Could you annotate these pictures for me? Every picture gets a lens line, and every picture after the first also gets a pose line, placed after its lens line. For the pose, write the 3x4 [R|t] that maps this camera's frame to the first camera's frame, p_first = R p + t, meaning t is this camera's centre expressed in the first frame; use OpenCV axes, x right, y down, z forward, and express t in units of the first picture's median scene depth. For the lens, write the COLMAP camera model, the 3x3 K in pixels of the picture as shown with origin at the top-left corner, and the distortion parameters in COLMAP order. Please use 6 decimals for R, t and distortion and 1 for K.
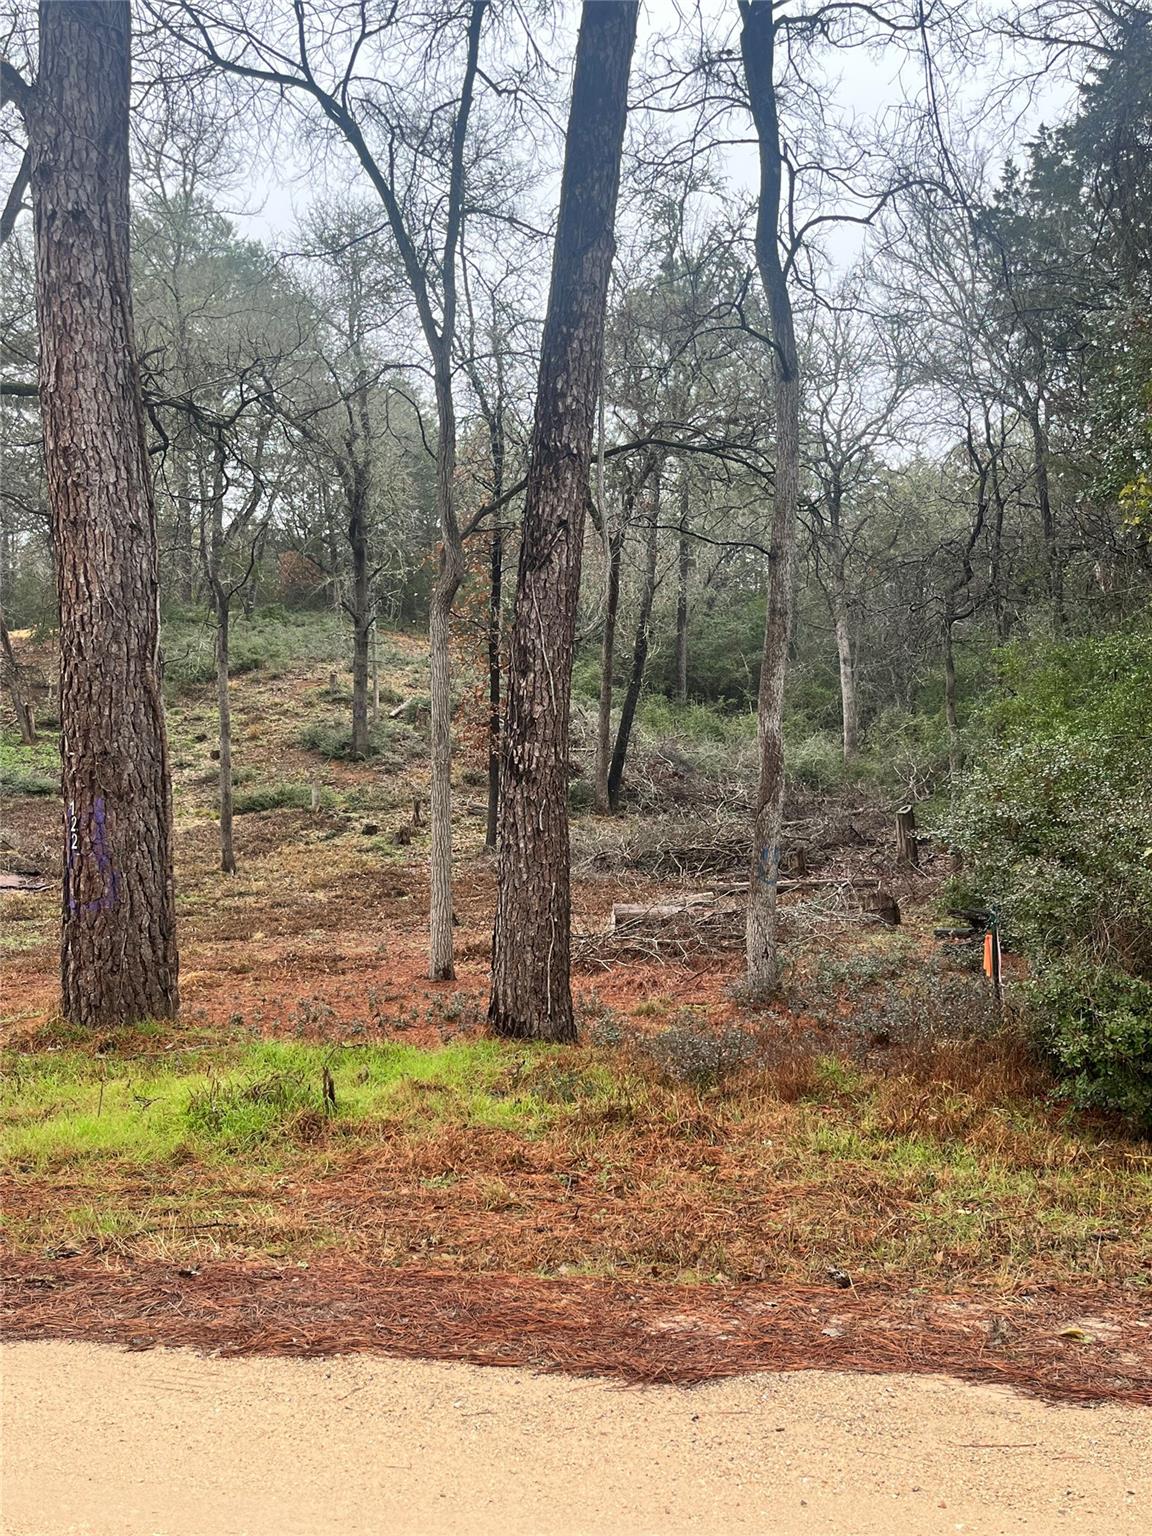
lens RADIAL K [[1448.6, 0, 583.8], [0, 1448.6, 768.2], [0, 0, 1]] dist [0.019409, 0.000000]
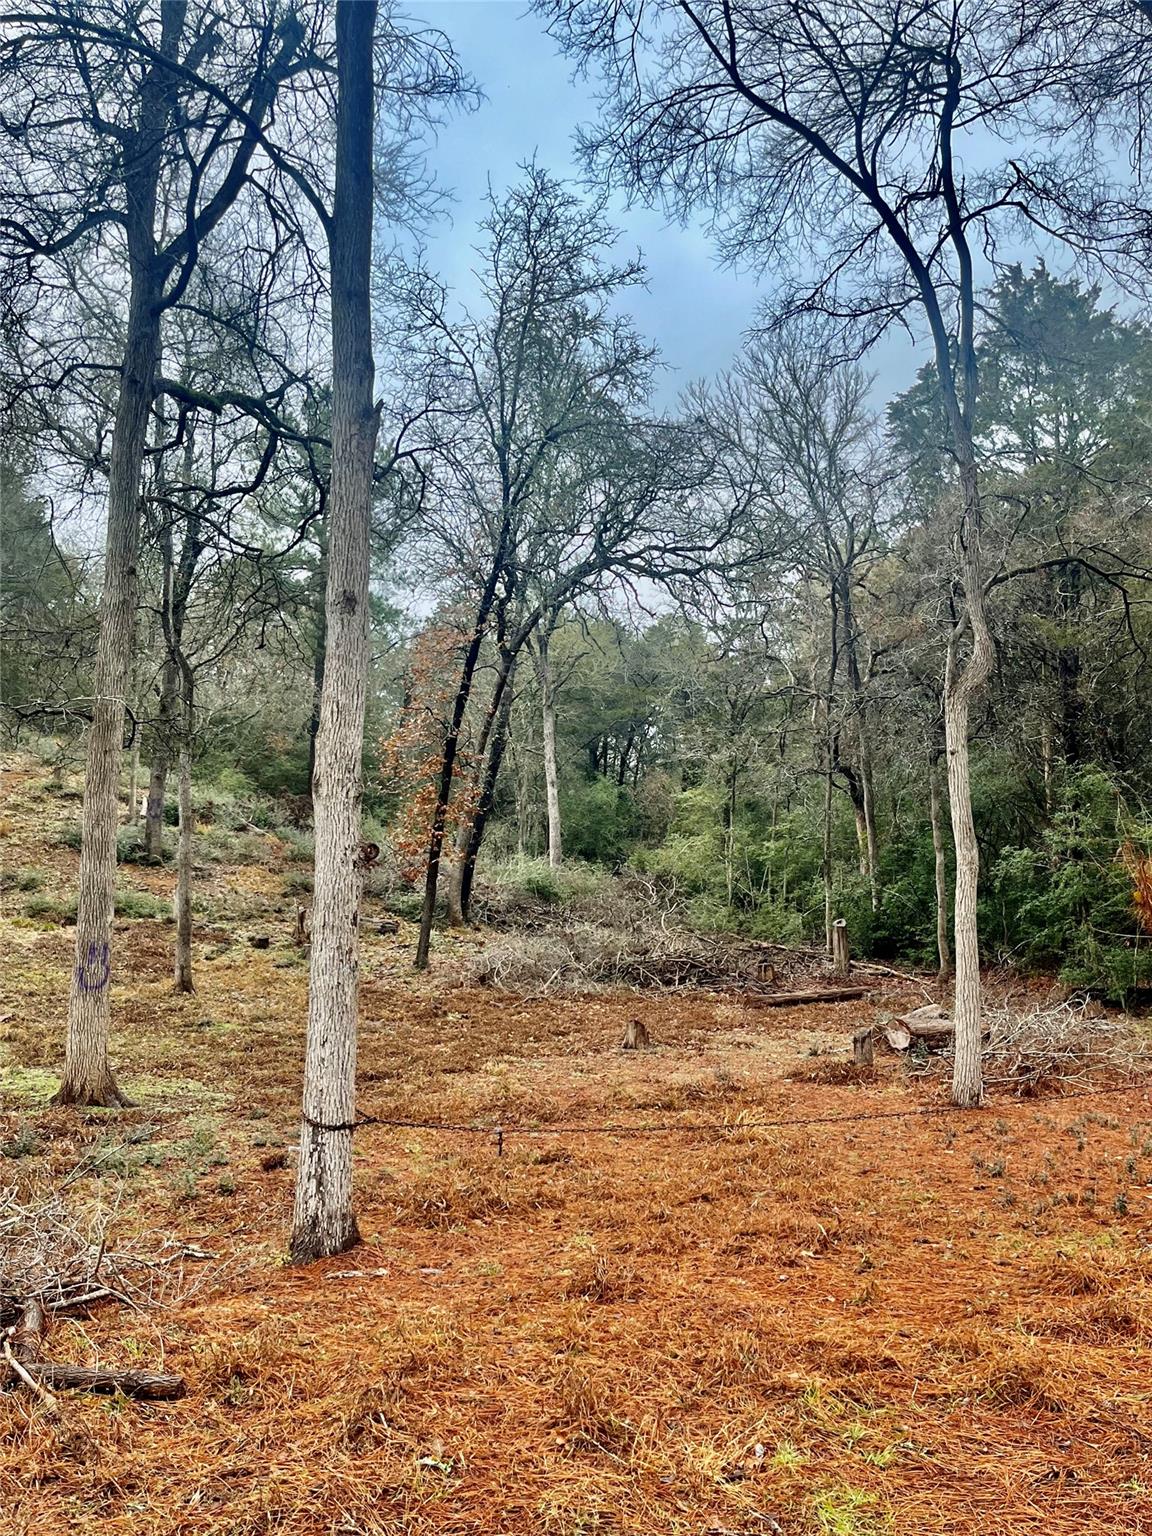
lens RADIAL K [[1324.9, 0, 587.3], [0, 1324.9, 773.7], [0, 0, 1]] dist [0.026920, -0.010979]
pose [[0.883365, 0.058392, 0.465034, -0.372128], [-0.018702, 0.995810, -0.089512, 0.008747], [-0.468313, 0.070374, 0.880756, 0.186600]]
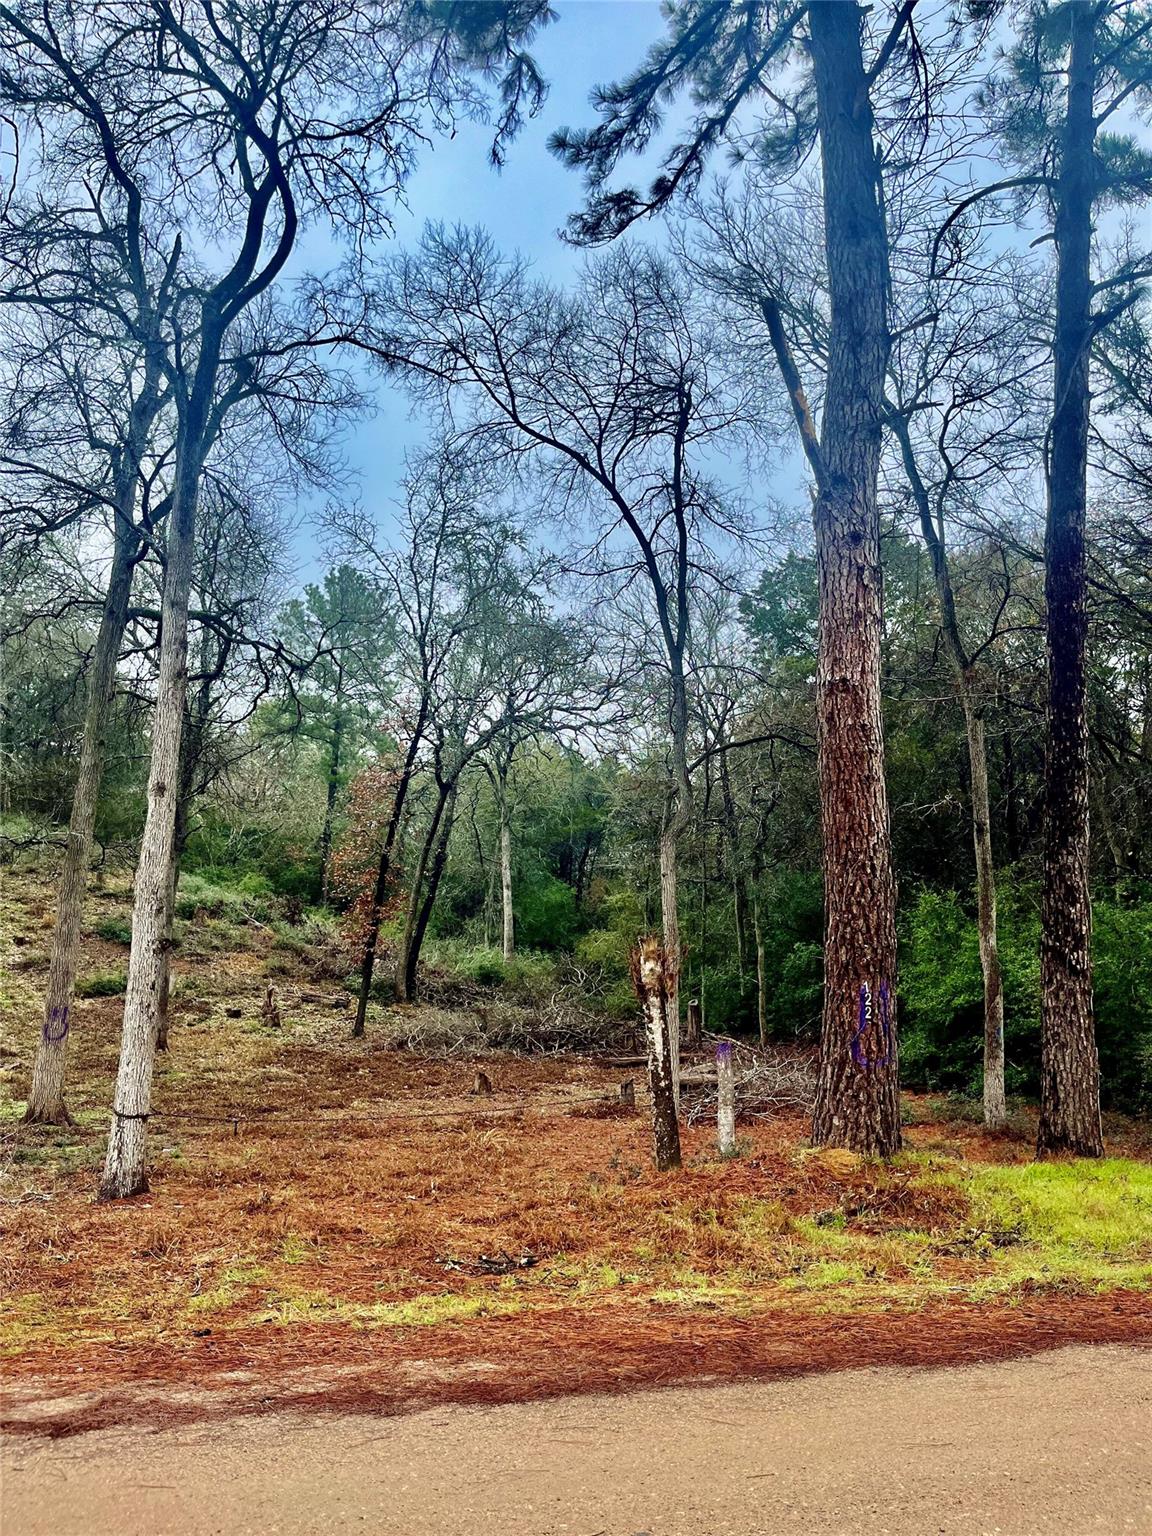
lens RADIAL K [[1150.6, 0, 579.2], [0, 1150.6, 755.2], [0, 0, 1]] dist [0.038715, -0.034629]
pose [[0.893948, 0.111448, 0.434092, -0.337459], [-0.029692, 0.981187, -0.190762, 0.008957], [-0.447186, 0.157642, 0.880440, 0.046603]]
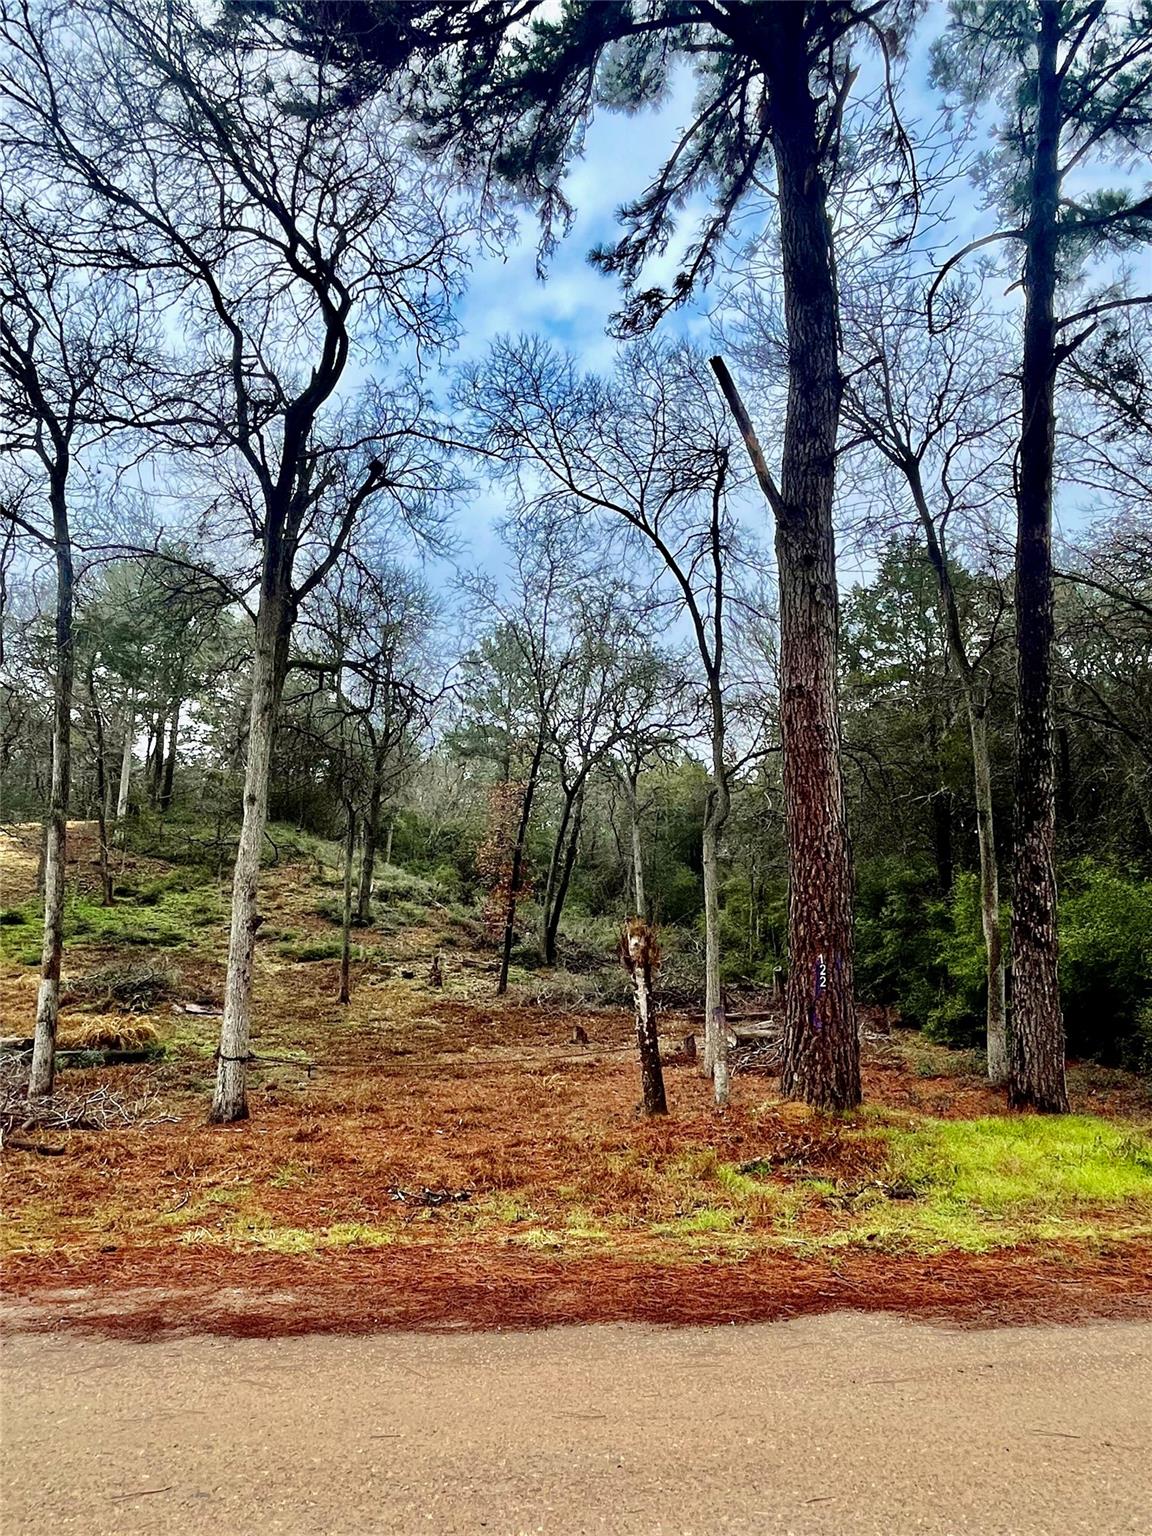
lens RADIAL K [[924.9, 0, 568.9], [0, 924.9, 770.5], [0, 0, 1]] dist [-0.007547, 0.005143]
pose [[0.958267, 0.079872, 0.274489, -0.276335], [-0.029557, 0.982711, -0.182770, 0.005650], [-0.284341, 0.167029, 0.944061, 0.044196]]
